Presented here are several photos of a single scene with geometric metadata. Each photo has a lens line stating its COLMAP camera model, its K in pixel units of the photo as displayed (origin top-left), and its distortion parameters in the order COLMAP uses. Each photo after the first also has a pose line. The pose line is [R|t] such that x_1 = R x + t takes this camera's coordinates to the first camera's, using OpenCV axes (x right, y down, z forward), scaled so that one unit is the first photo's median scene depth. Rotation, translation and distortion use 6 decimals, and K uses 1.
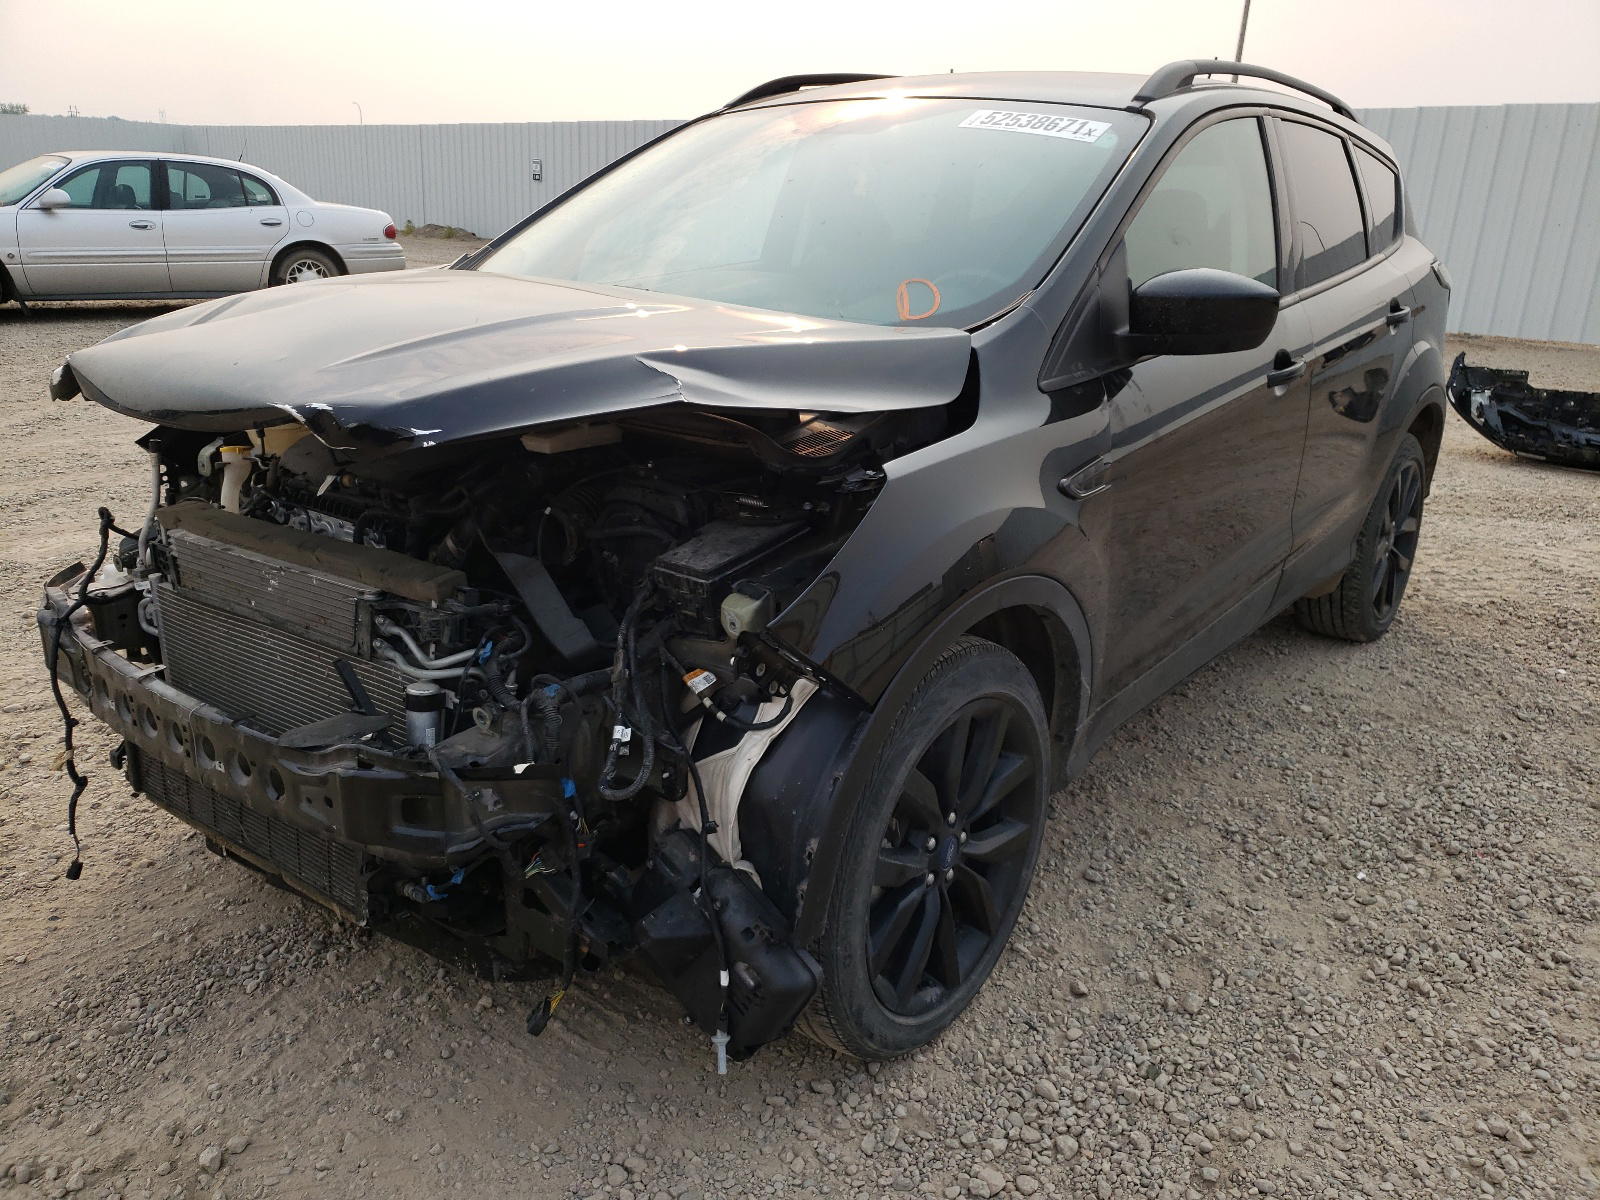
lens RADIAL K [[1211.1, 0, 800.0], [0, 1211.1, 600.0], [0, 0, 1]] dist [-0.000617, 0.000388]
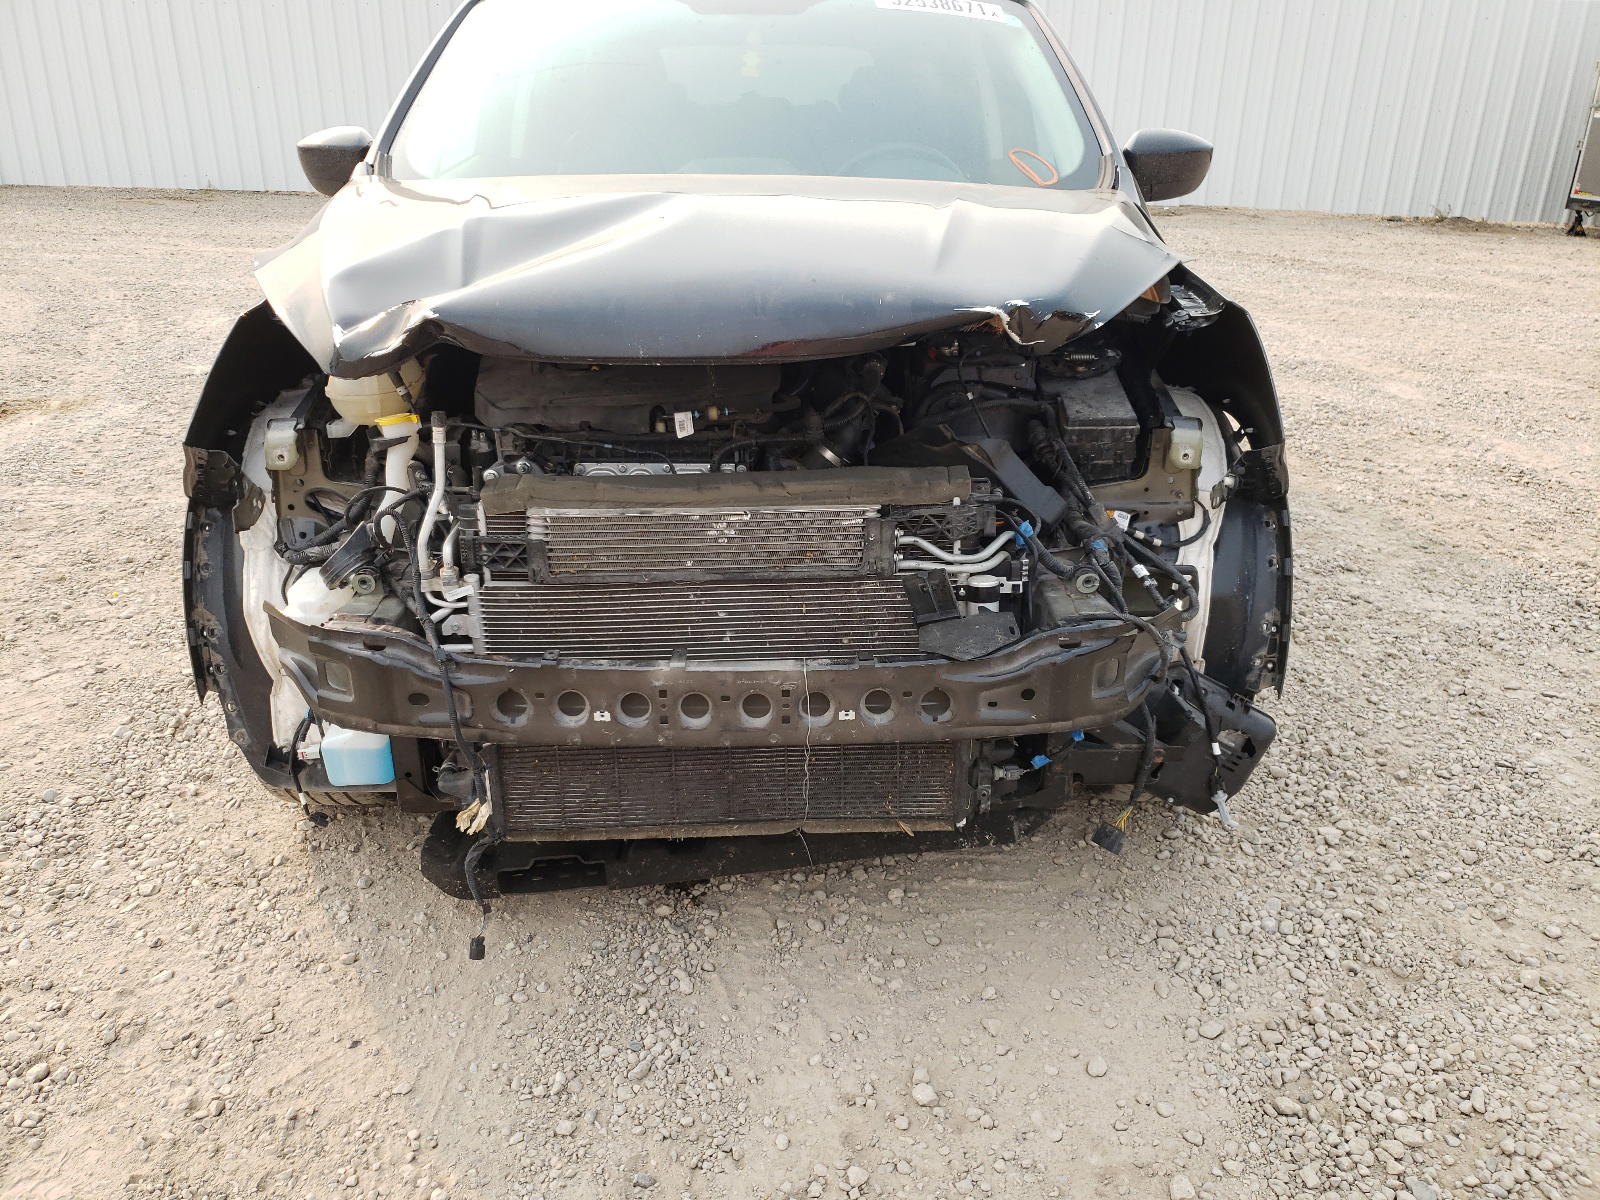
lens RADIAL K [[1211.1, 0, 800.0], [0, 1211.1, 600.0], [0, 0, 1]] dist [-0.000617, 0.000388]
pose [[0.803621, -0.262299, 0.534221, -0.964994], [0.222754, 0.964957, 0.138702, -0.086269], [-0.551882, 0.007536, 0.833888, 0.225479]]
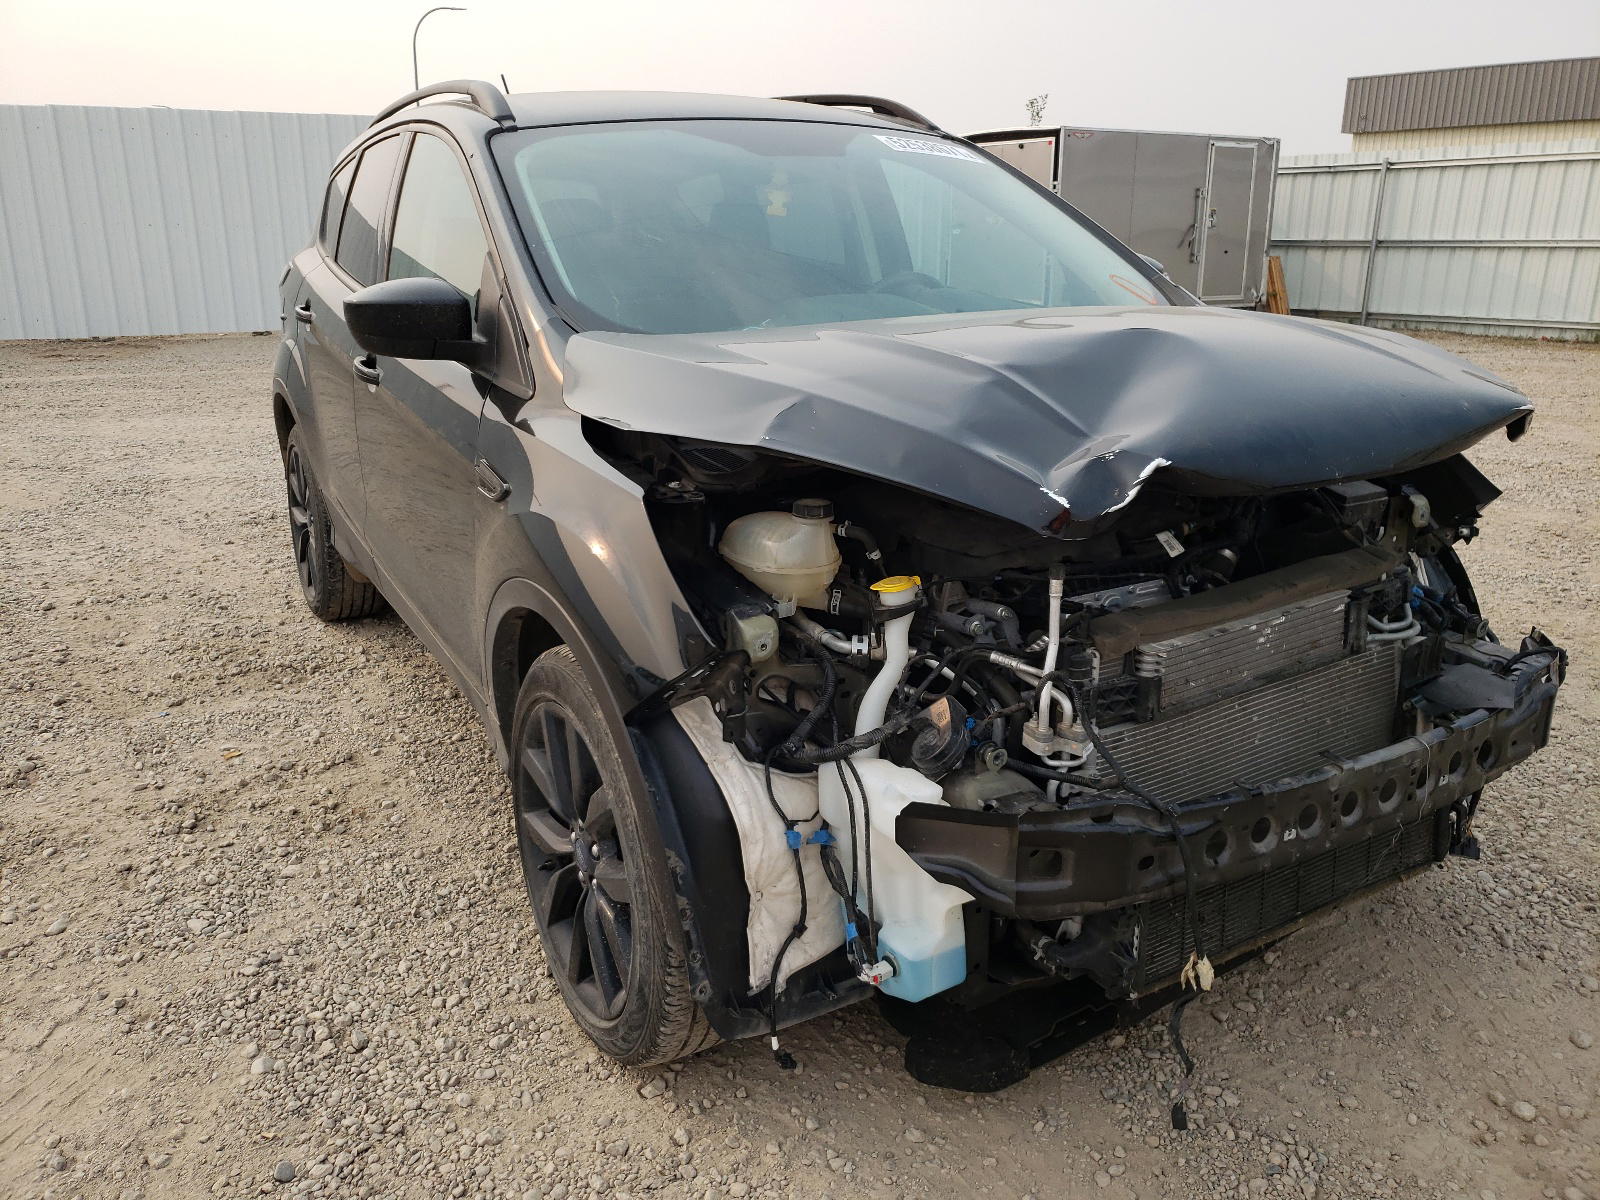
lens RADIAL K [[1217.2, 0, 799.7], [0, 1217.2, 563.7], [0, 0, 1]] dist [0.046173, 0.000892]
pose [[0.419723, -0.295152, 0.858323, -1.533271], [0.319074, 0.933274, 0.164897, -0.381479], [-0.849720, 0.204657, 0.485892, 0.910809]]
